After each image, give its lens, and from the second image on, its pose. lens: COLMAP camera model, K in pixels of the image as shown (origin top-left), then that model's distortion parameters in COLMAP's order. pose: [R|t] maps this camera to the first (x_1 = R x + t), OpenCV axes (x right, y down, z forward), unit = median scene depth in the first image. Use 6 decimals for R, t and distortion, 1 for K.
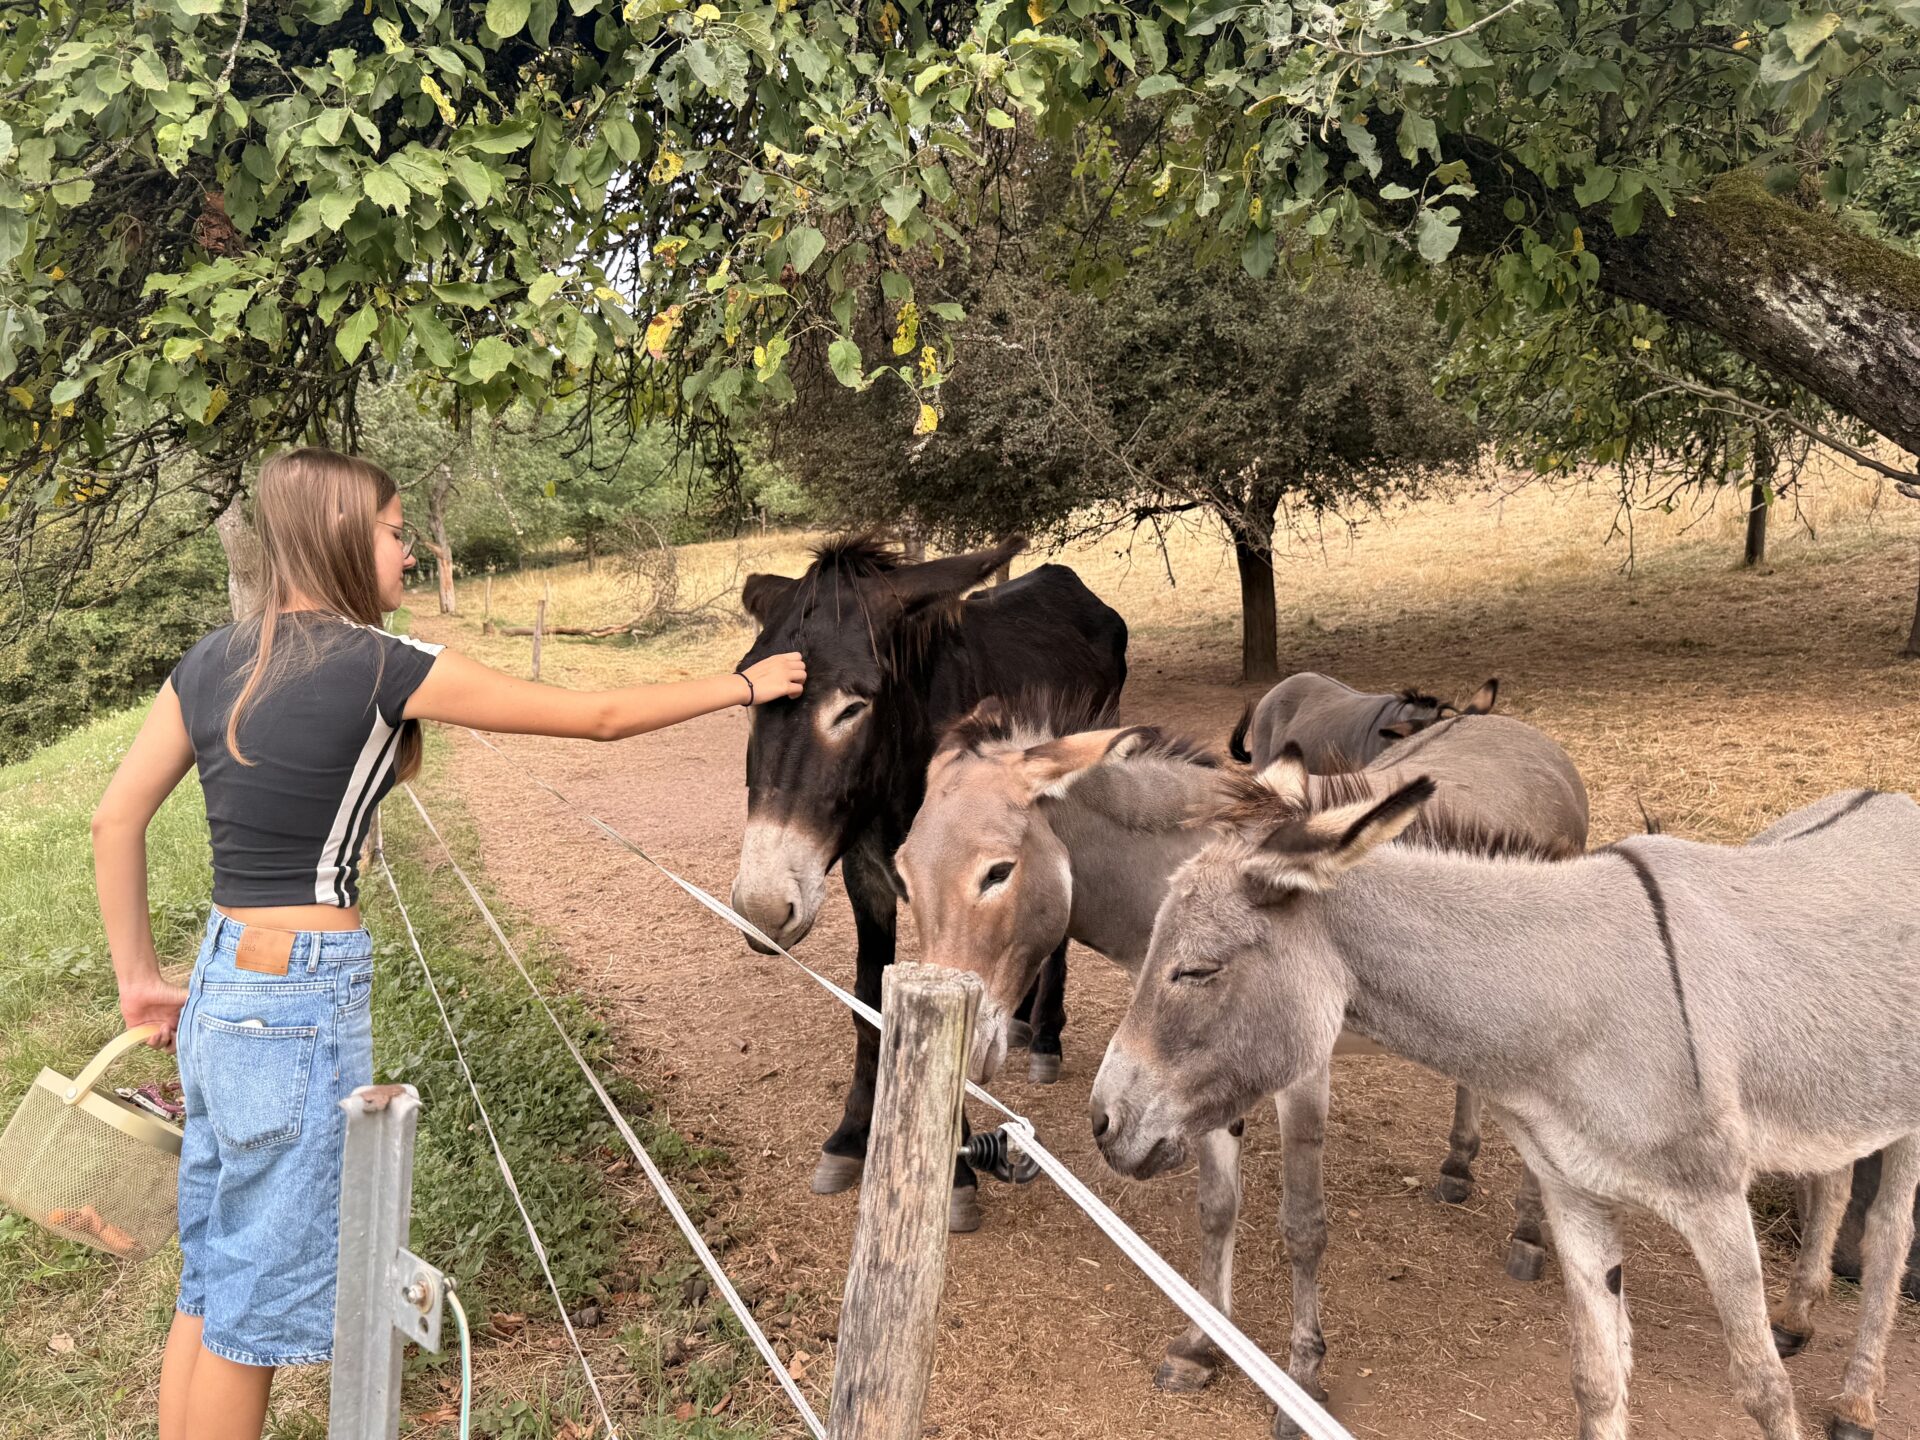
lens RADIAL K [[1527.1, 0, 942.0], [0, 1527.1, 702.5], [0, 0, 1]] dist [0.068743, -0.099924]
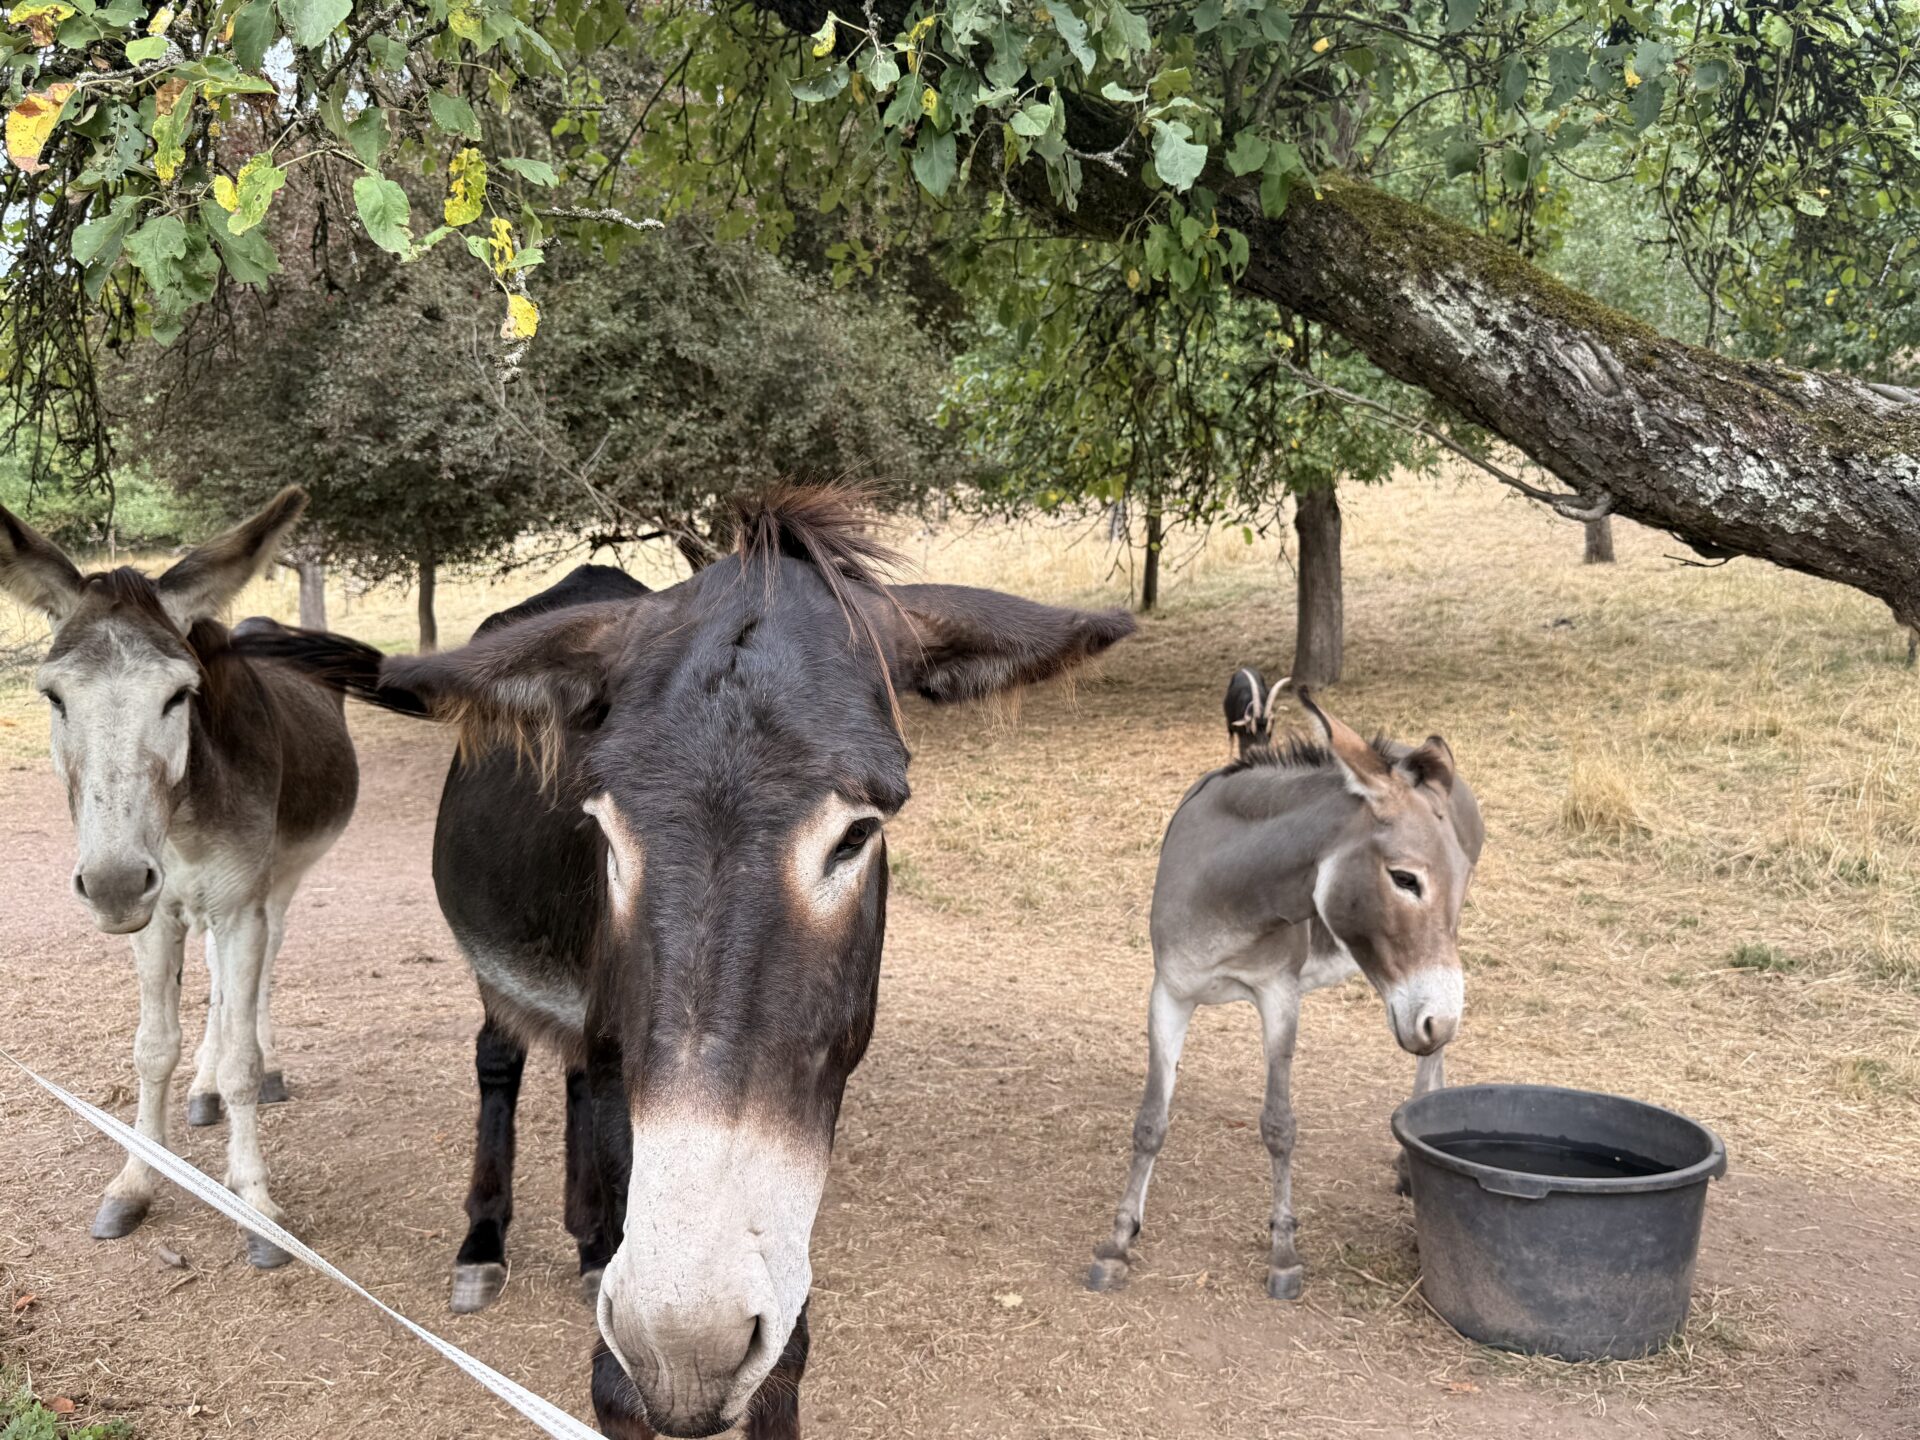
lens RADIAL K [[1527.1, 0, 981.7], [0, 1527.1, 709.0], [0, 0, 1]] dist [0.068743, -0.099924]
pose [[0.922132, -0.012396, 0.386677, -0.059526], [0.020862, 0.999626, -0.017705, -0.005140], [-0.386313, 0.024394, 0.922045, 0.246302]]
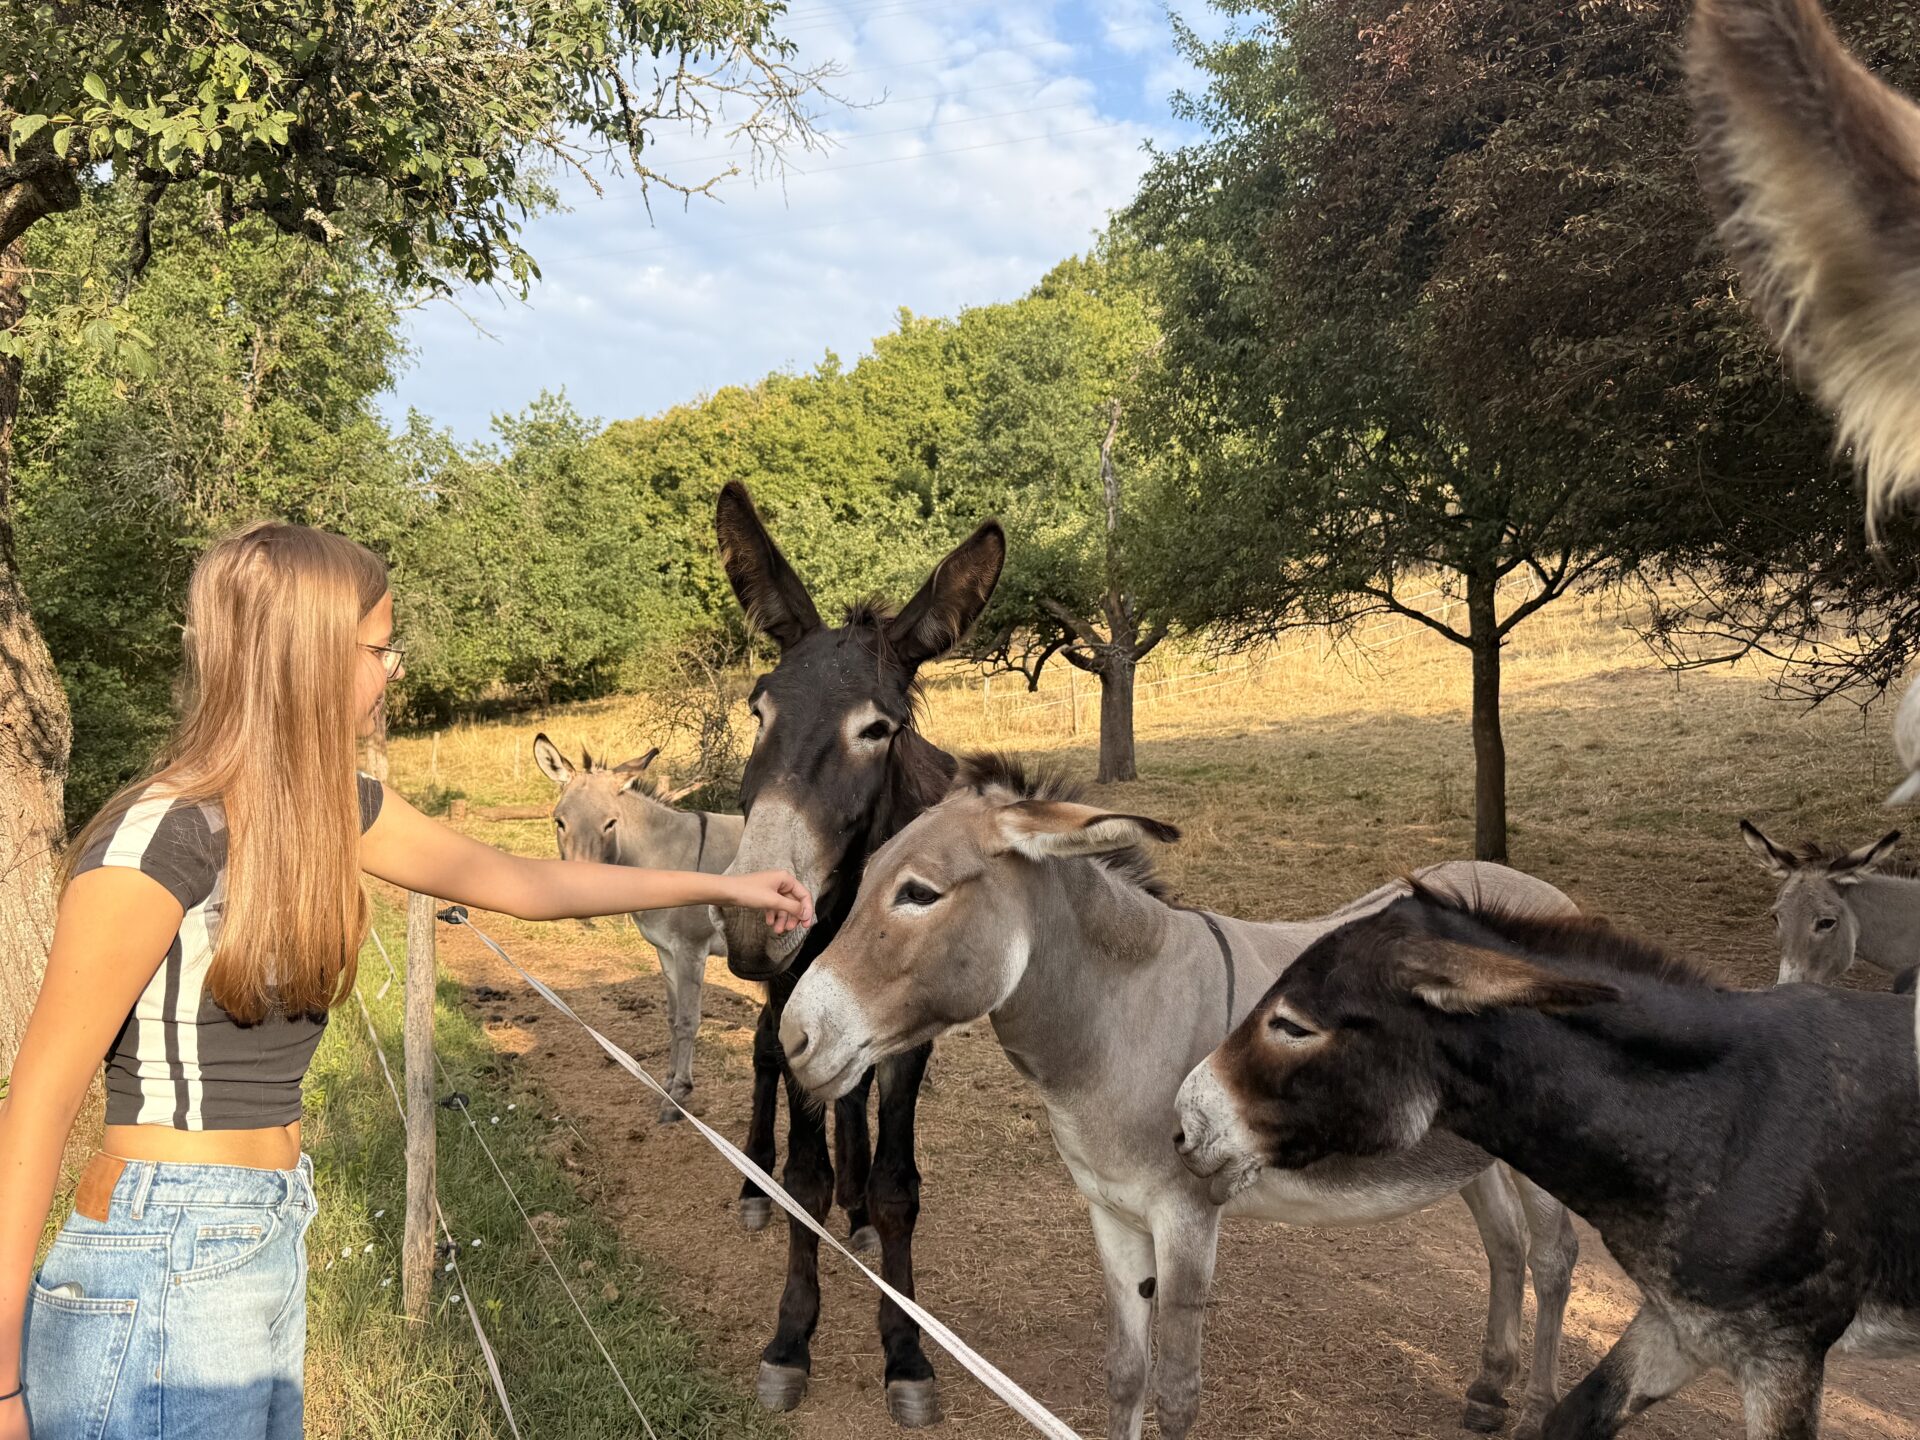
lens RADIAL K [[1616.2, 0, 995.1], [0, 1616.2, 706.6], [0, 0, 1]] dist [0.067773, -0.157840]
pose [[0.997054, -0.003685, 0.076608, -1.179934], [0.010974, 0.995422, -0.094949, -0.226645], [-0.075908, 0.095510, 0.992530, 2.824640]]
